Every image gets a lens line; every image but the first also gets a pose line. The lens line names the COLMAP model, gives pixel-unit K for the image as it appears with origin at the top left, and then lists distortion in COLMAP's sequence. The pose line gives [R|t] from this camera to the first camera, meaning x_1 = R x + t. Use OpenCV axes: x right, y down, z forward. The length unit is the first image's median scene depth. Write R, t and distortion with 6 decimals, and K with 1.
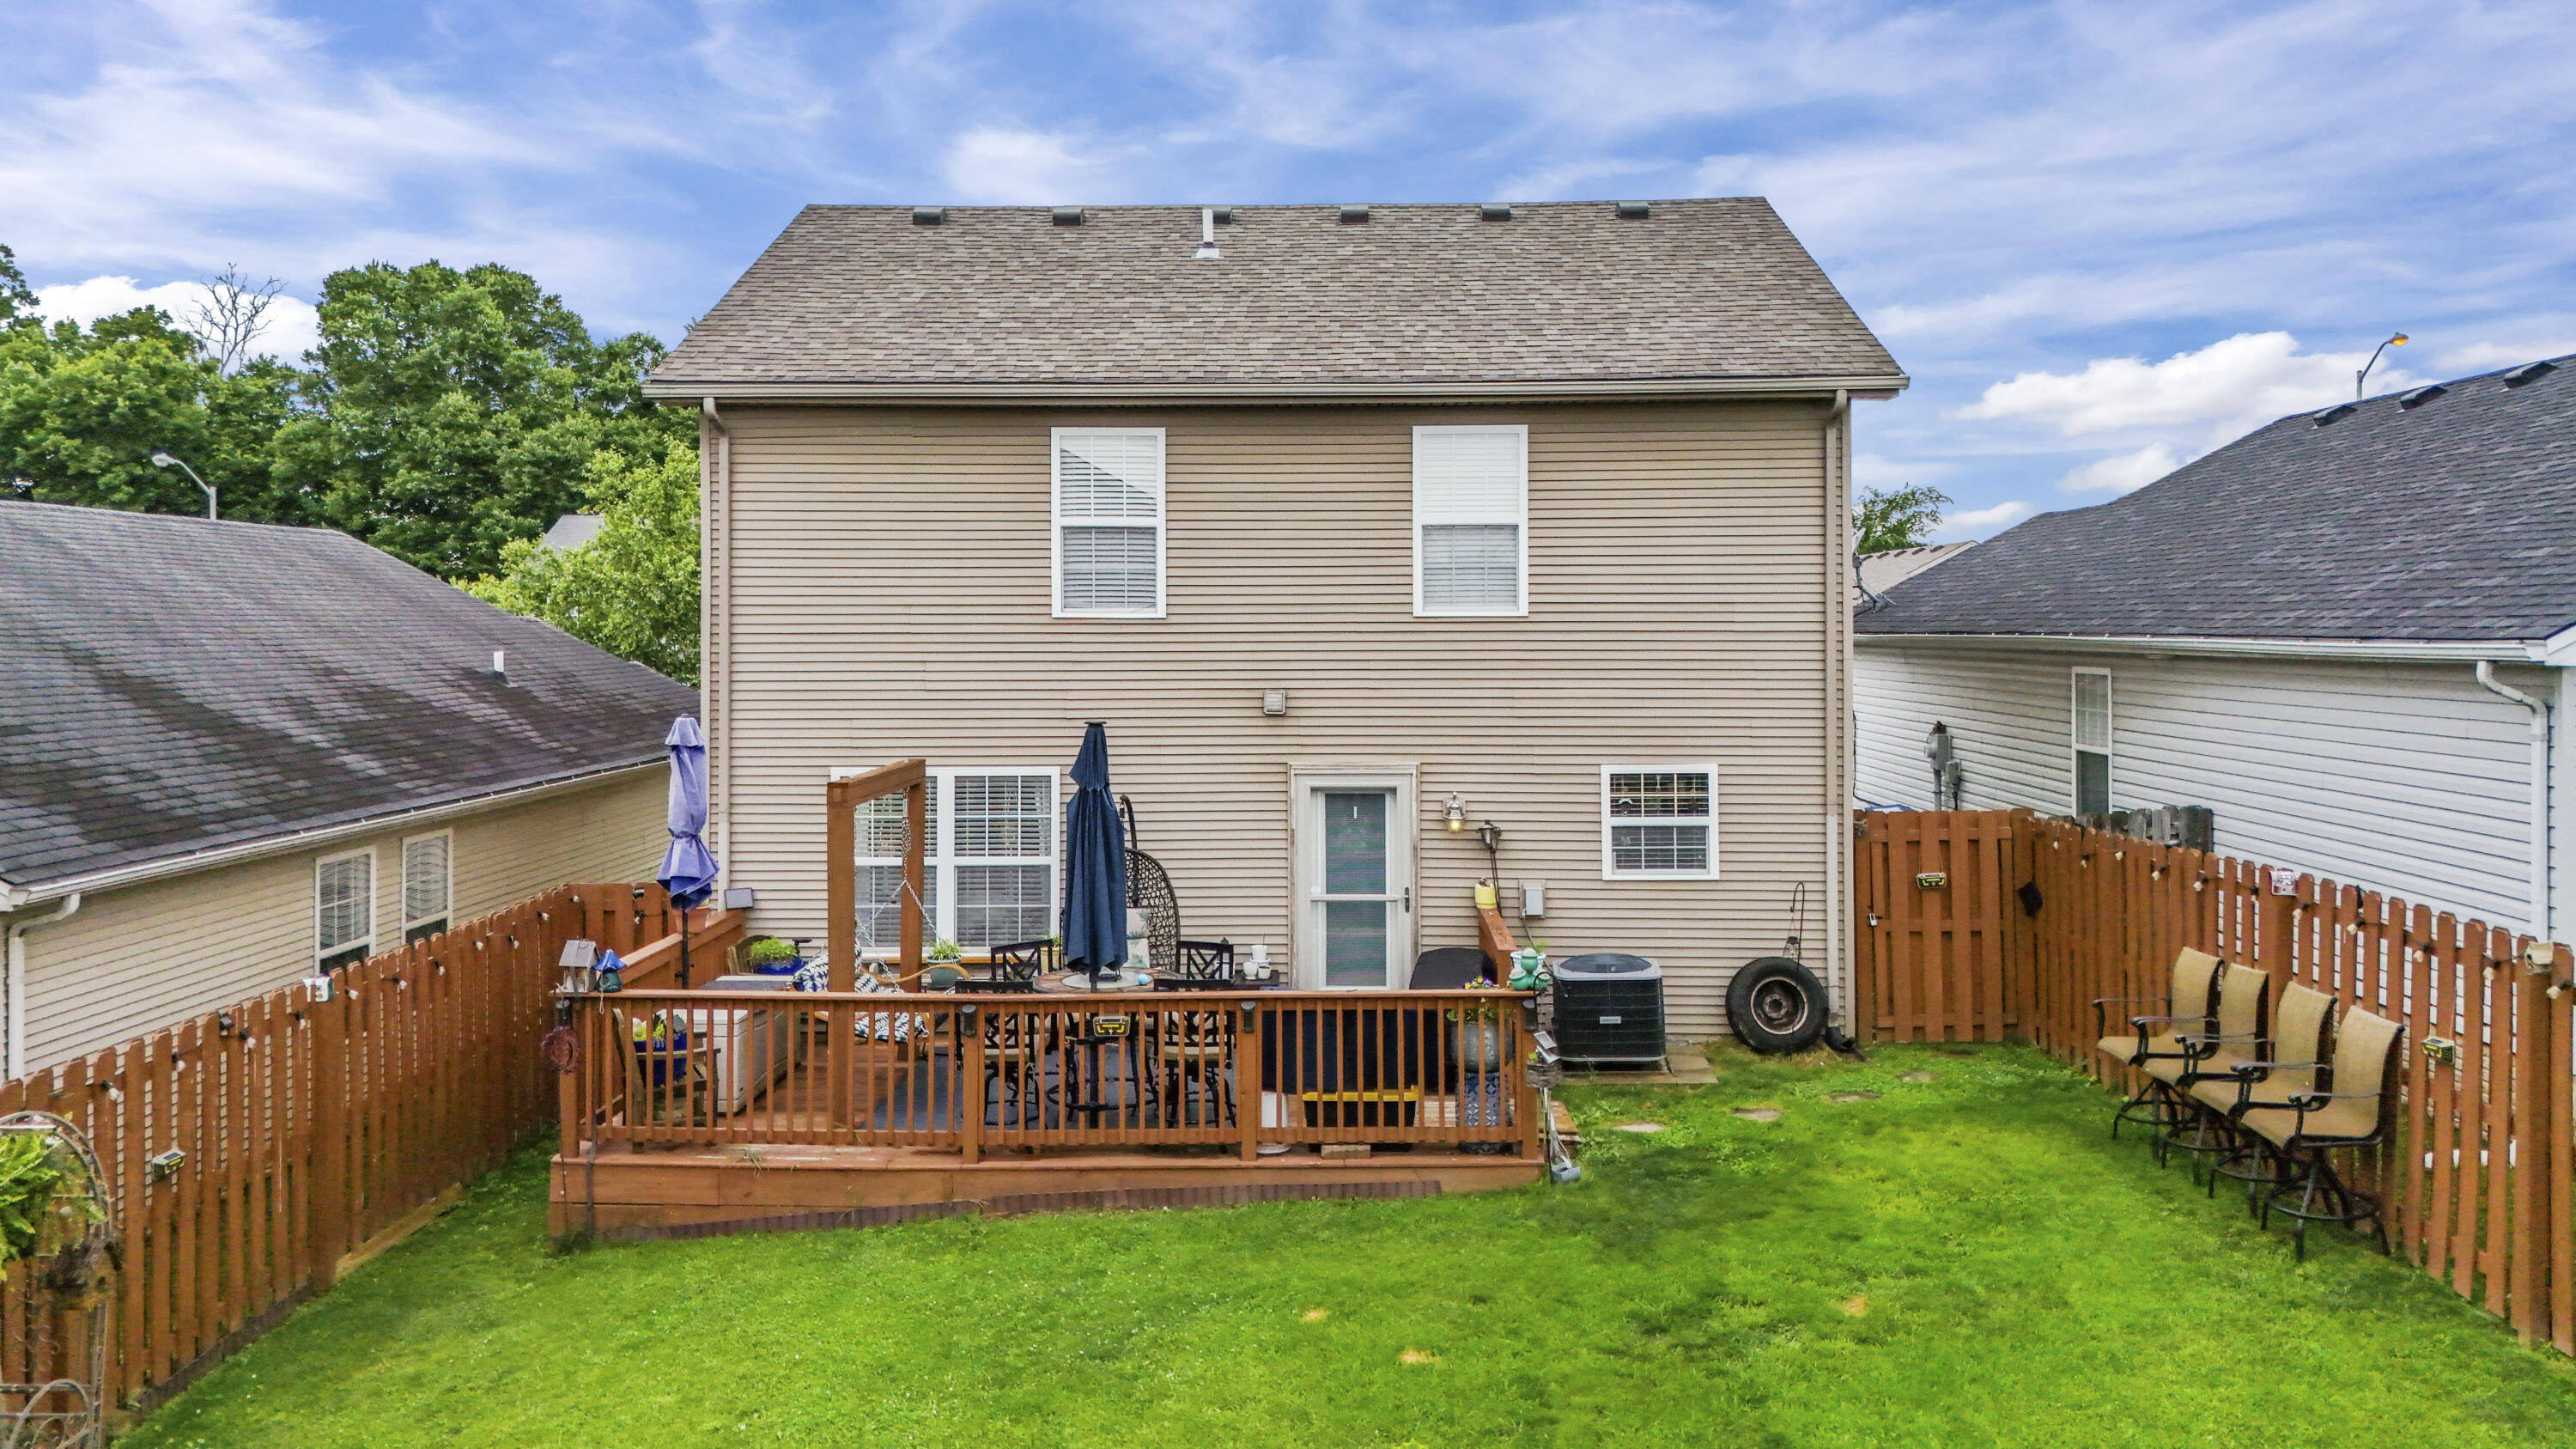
lens RADIAL K [[1805.6, 0, 1288.2], [0, 1805.6, 713.3], [0, 0, 1]] dist [0.040214, -0.019868]
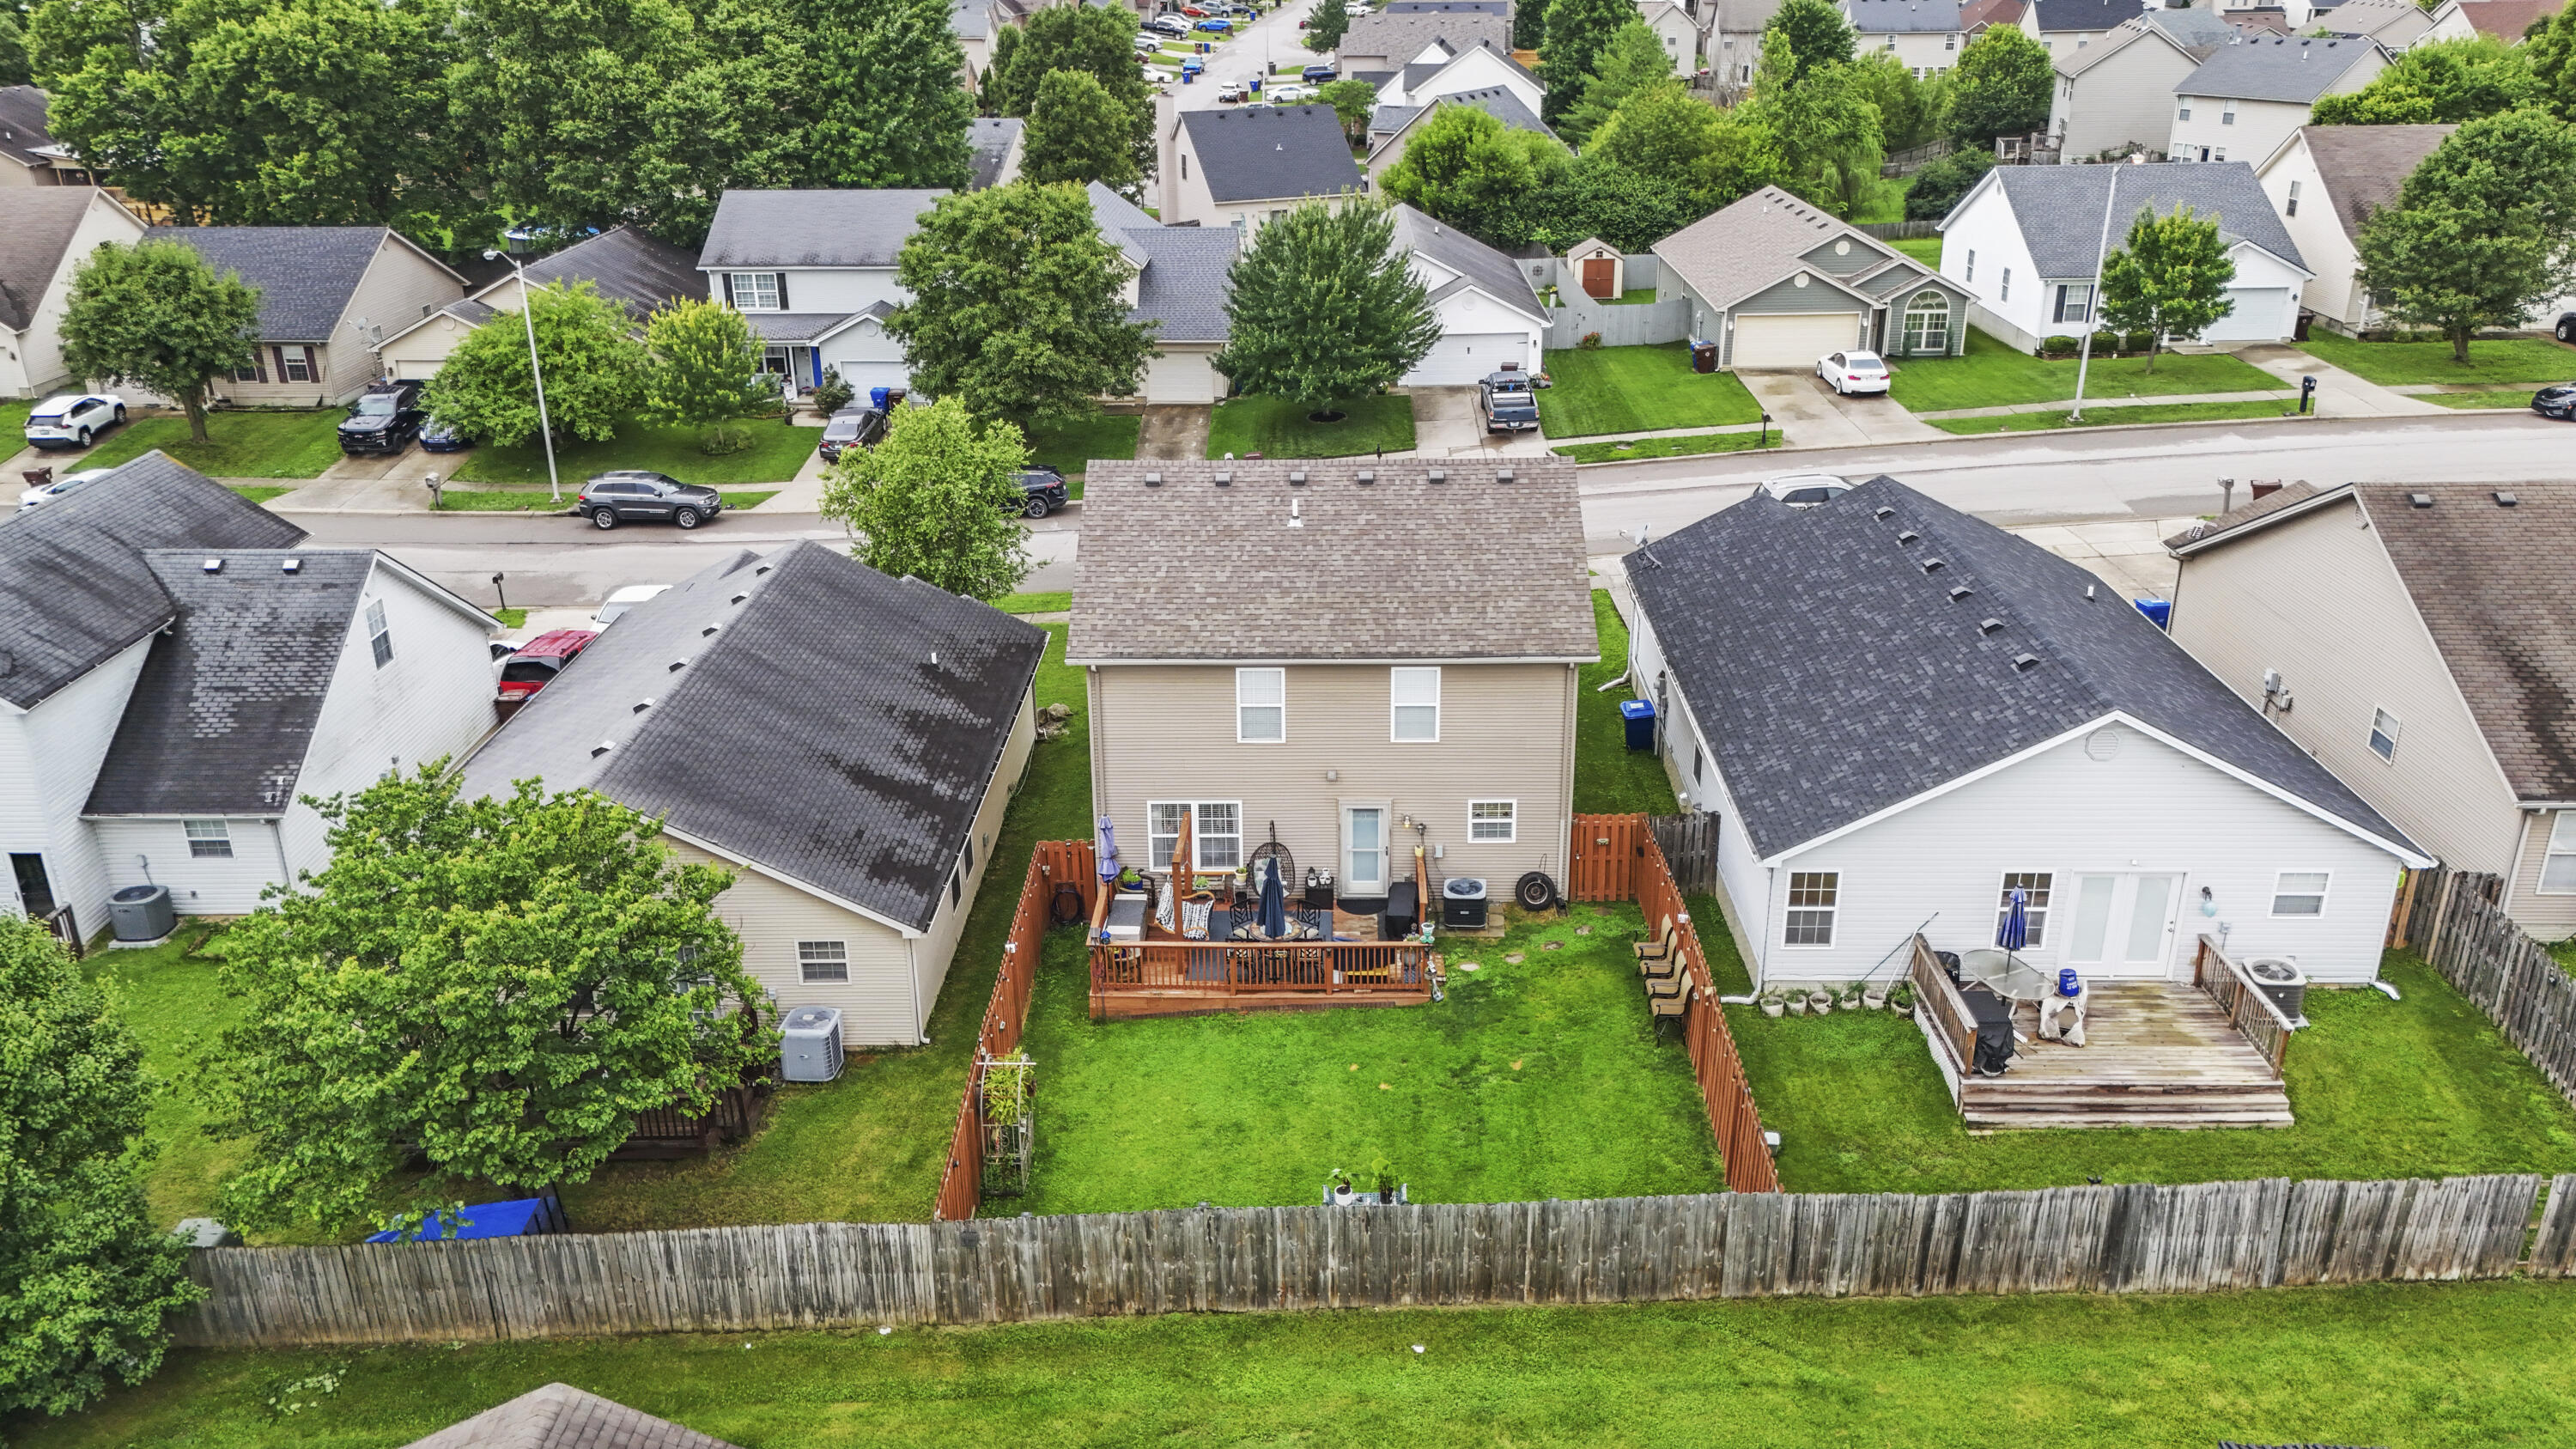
lens RADIAL K [[1805.6, 0, 1288.4], [0, 1805.6, 722.1], [0, 0, 1]] dist [0.040214, -0.019868]
pose [[0.999922, -0.012204, -0.002656, -0.058295], [0.012293, 0.924041, 0.382095, -0.986018], [-0.002208, -0.382098, 0.924119, -1.176951]]
